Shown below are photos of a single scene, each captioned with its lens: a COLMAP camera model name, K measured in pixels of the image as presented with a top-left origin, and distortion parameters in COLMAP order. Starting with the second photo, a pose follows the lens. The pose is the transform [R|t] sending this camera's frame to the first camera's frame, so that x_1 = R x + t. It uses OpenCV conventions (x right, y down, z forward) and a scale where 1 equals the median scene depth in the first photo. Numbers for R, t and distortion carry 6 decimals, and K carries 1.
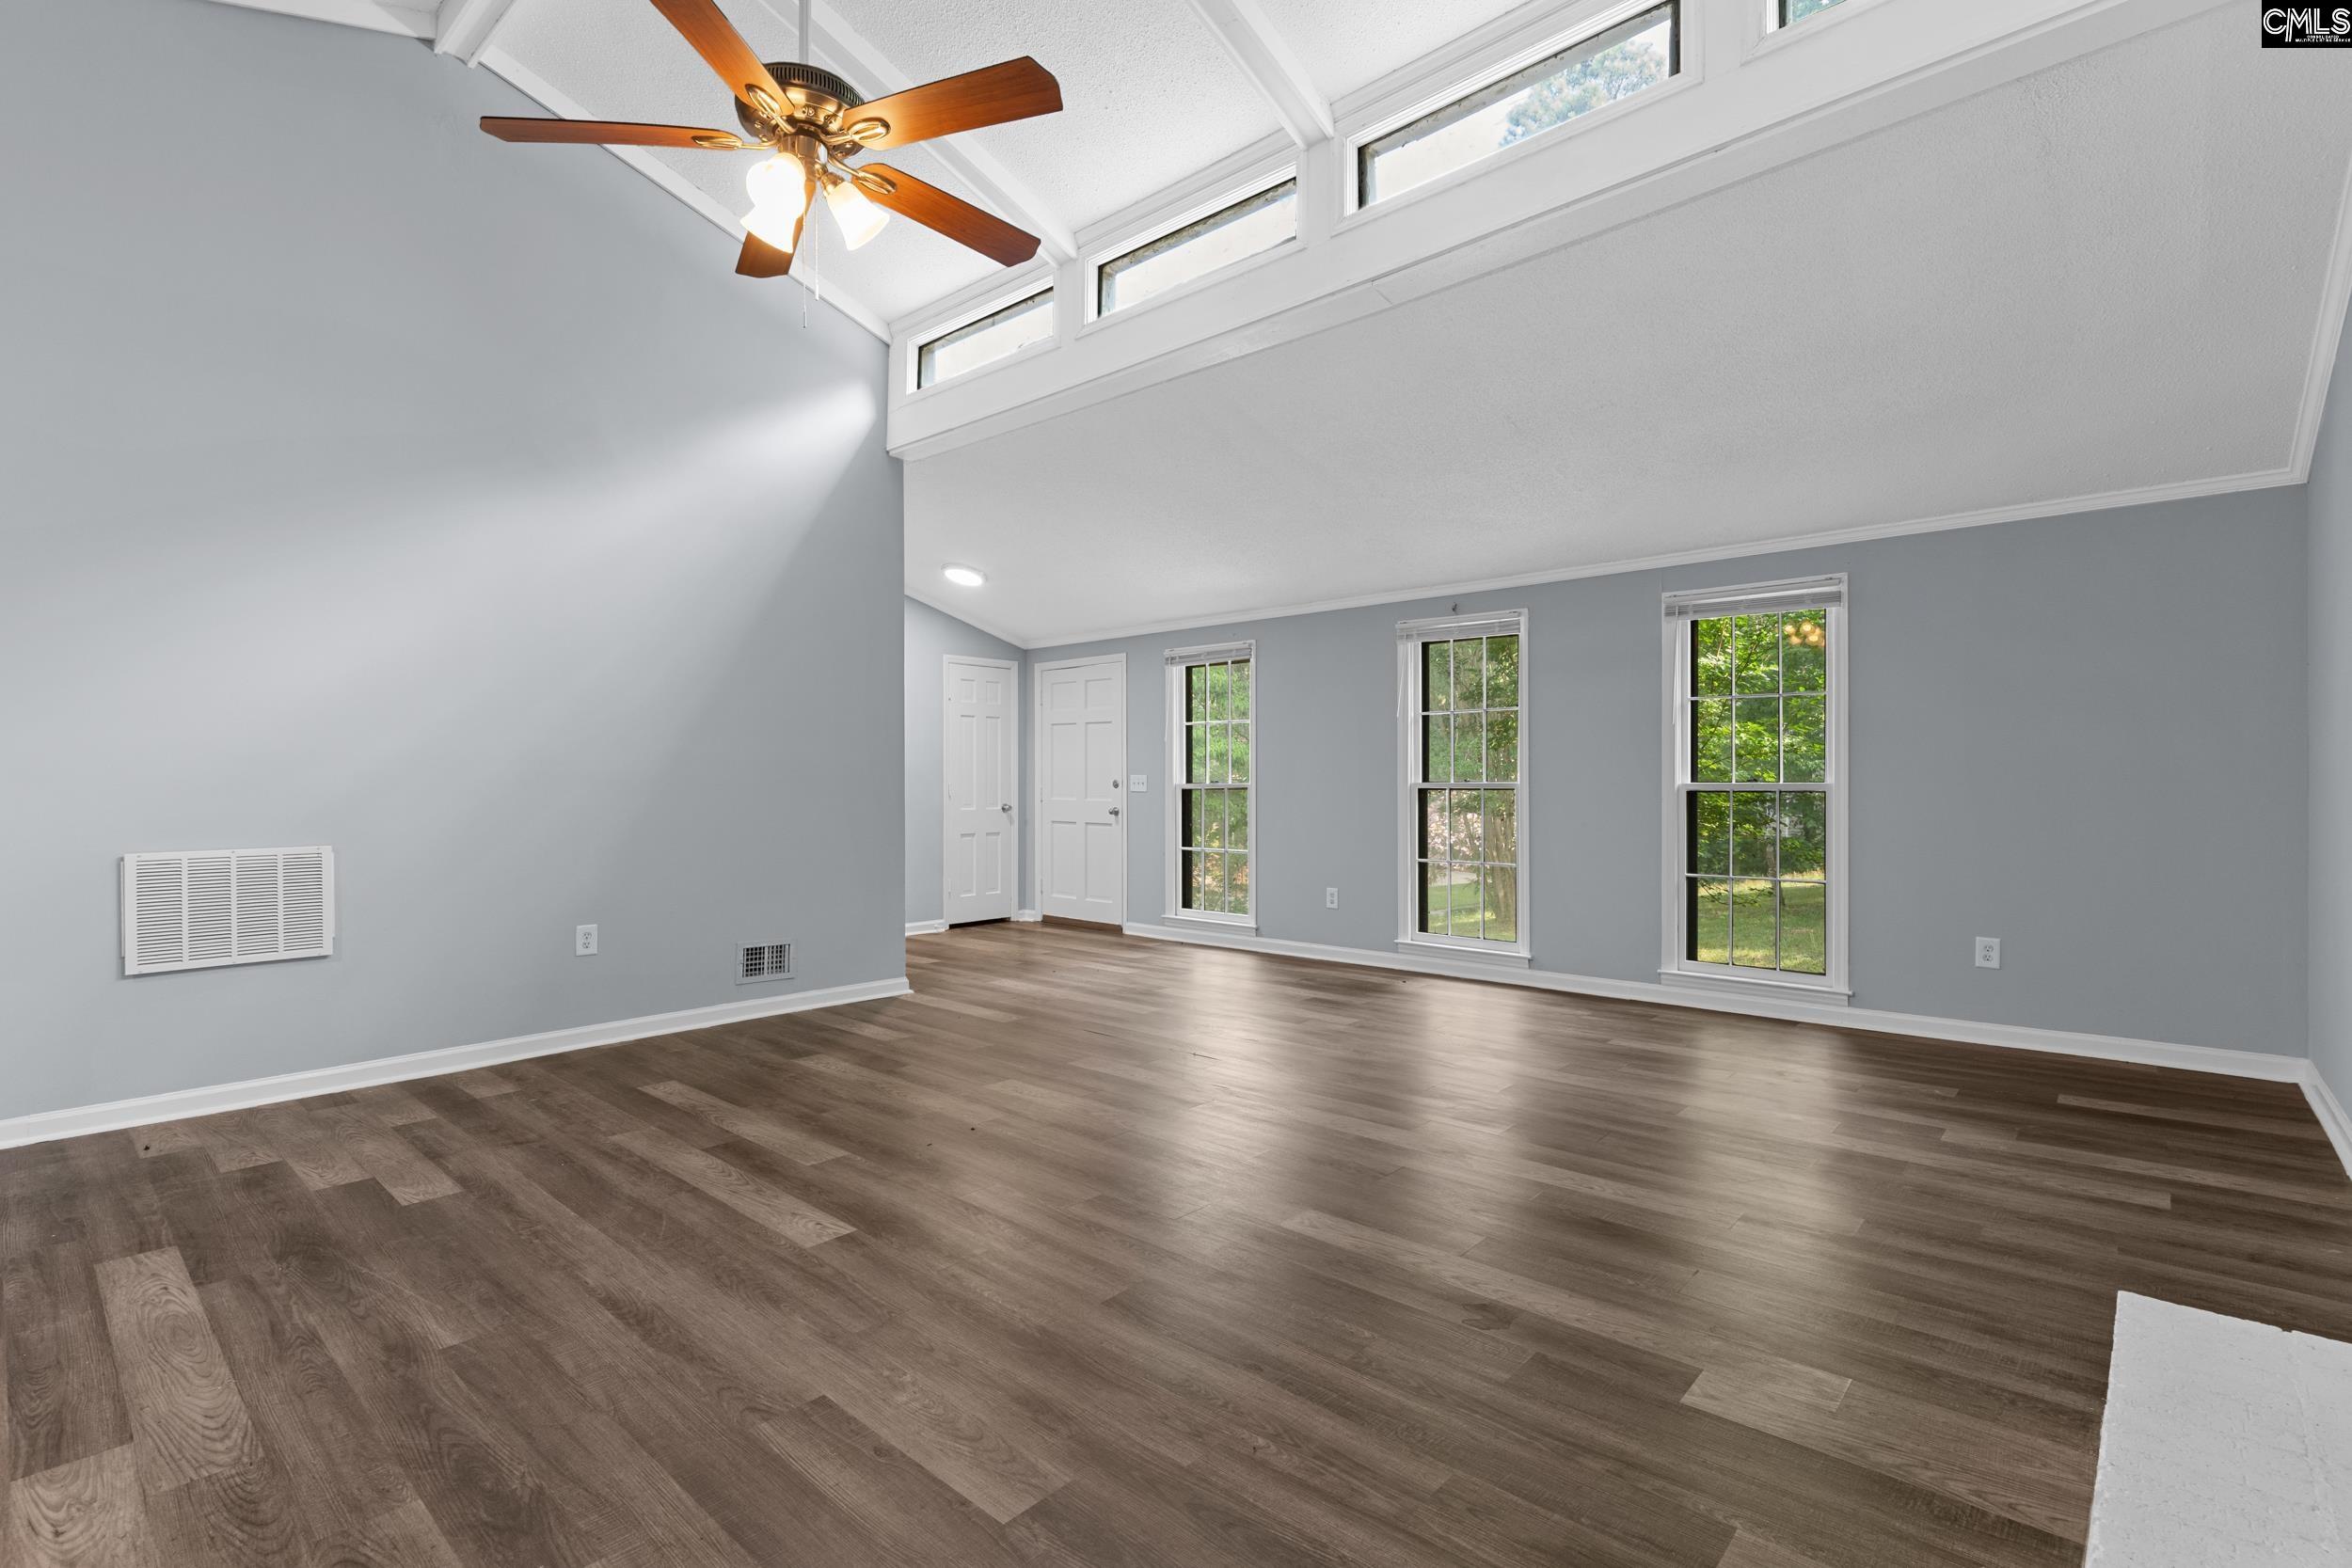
lens RADIAL K [[1080.8, 0, 1174.7], [0, 1080.8, 784.2], [0, 0, 1]] dist [-0.000039, -0.000009]
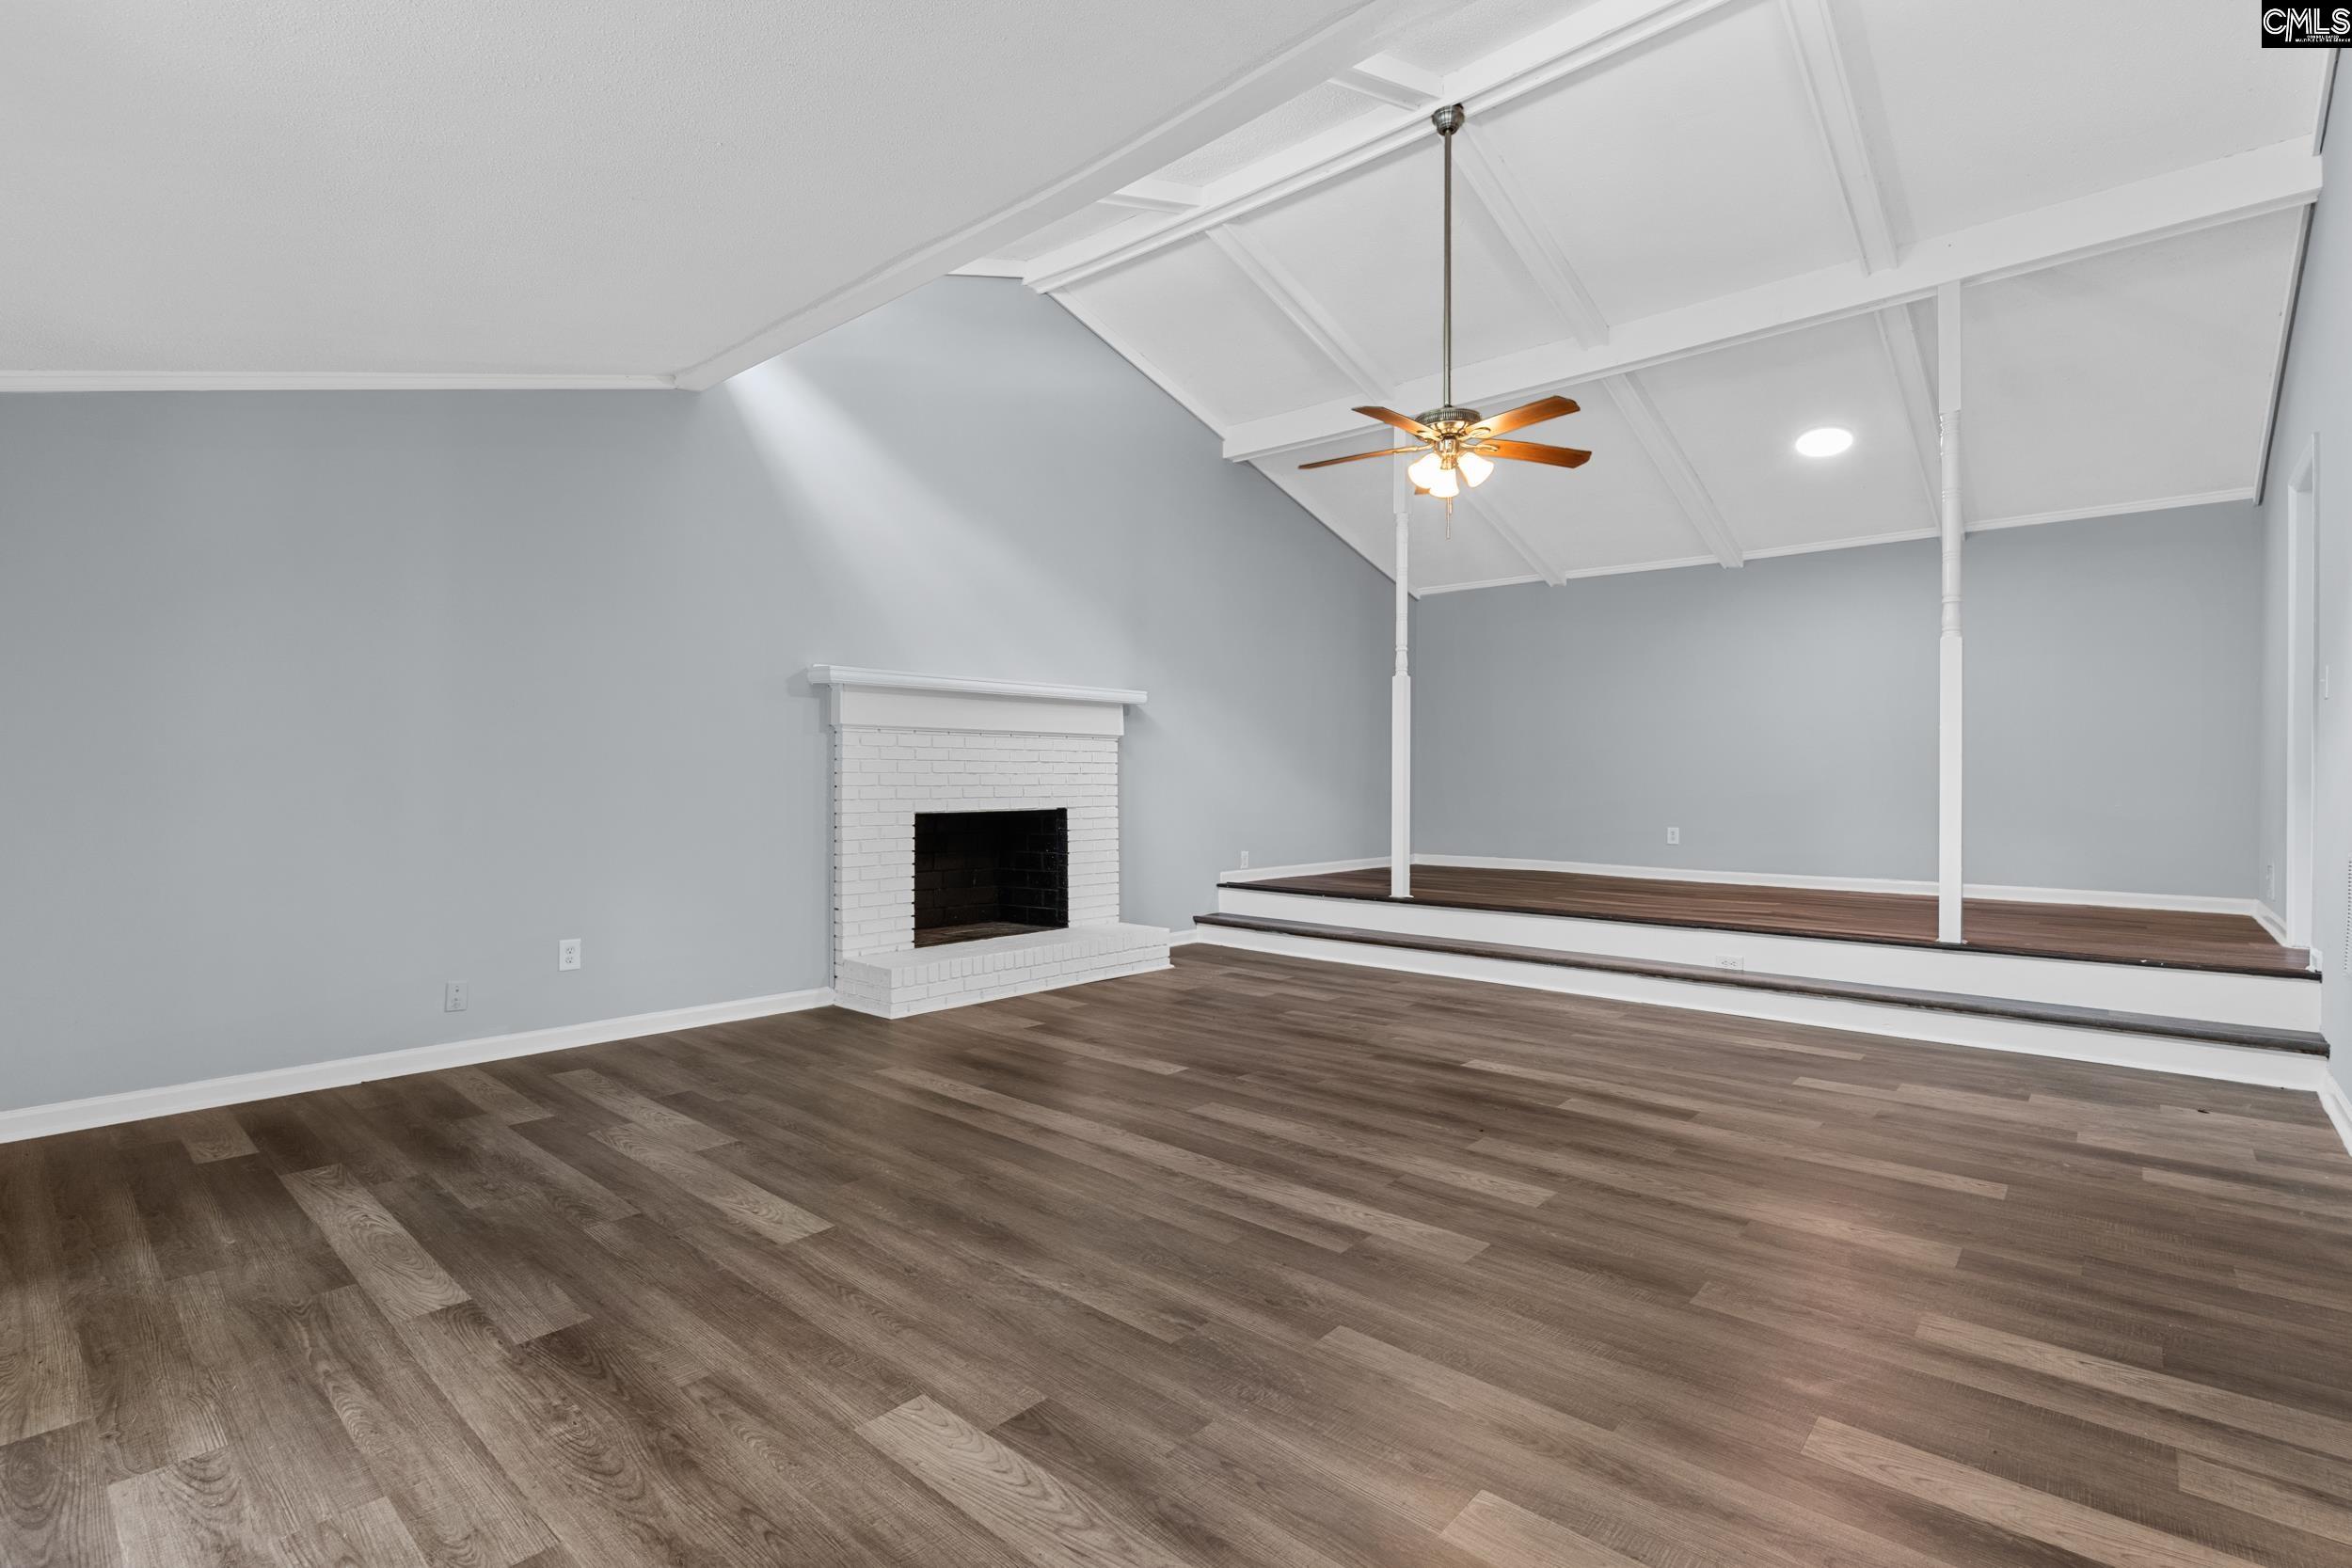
lens RADIAL K [[1080.8, 0, 1176.6], [0, 1080.8, 779.9], [0, 0, 1]] dist [-0.000039, -0.000009]
pose [[-0.999978, 0.000141, -0.006606, 0.106322], [0.000111, 0.999990, 0.004575, -0.007425], [0.006607, 0.004574, -0.999968, 2.133324]]
